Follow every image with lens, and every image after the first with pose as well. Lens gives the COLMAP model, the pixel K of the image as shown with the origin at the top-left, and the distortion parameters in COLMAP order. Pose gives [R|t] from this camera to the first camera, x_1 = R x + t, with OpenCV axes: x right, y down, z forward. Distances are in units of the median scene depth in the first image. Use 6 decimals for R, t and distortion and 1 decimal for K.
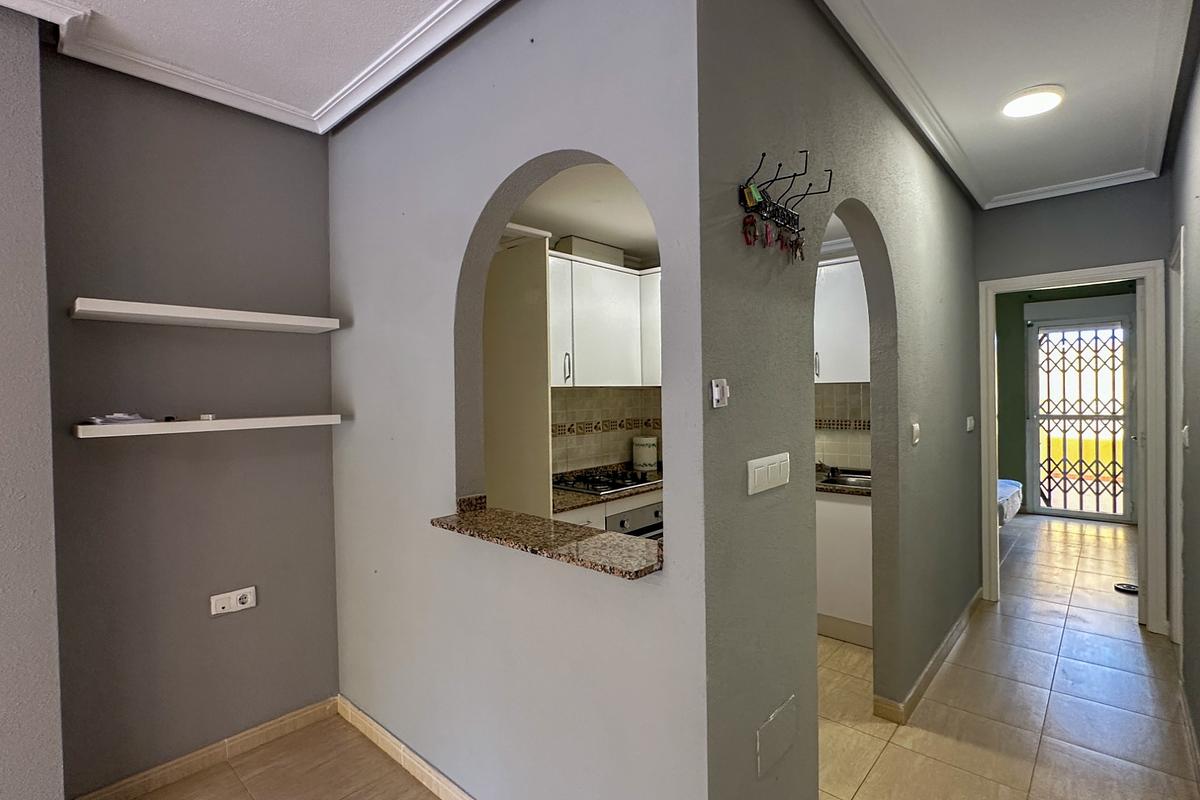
lens RADIAL K [[566.2, 0, 600.9], [0, 566.2, 397.2], [0, 0, 1]] dist [-0.002096, 0.000824]
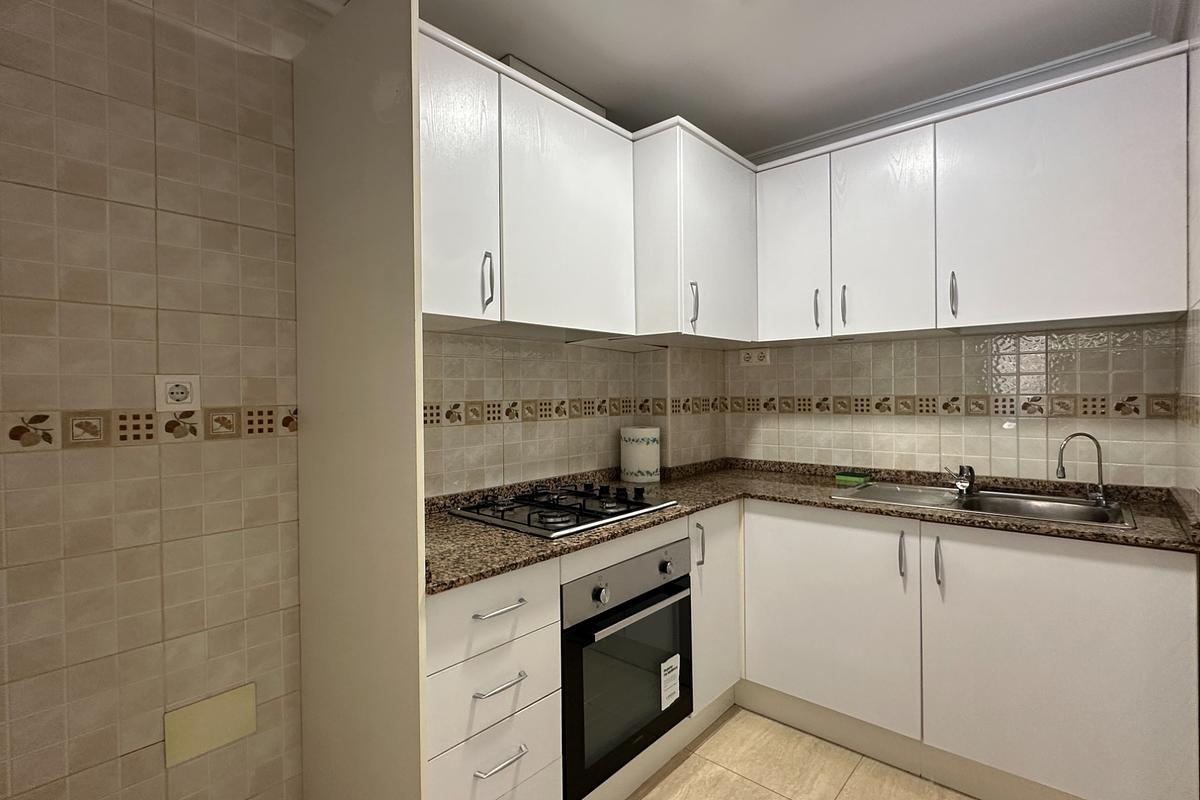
lens RADIAL K [[566.2, 0, 600.9], [0, 566.2, 397.2], [0, 0, 1]] dist [-0.002096, 0.000824]
pose [[0.999886, 0.004133, 0.014504, 0.029039], [-0.004068, 0.999982, -0.004517, 0.044793], [-0.014522, 0.004457, 0.999885, 0.429737]]
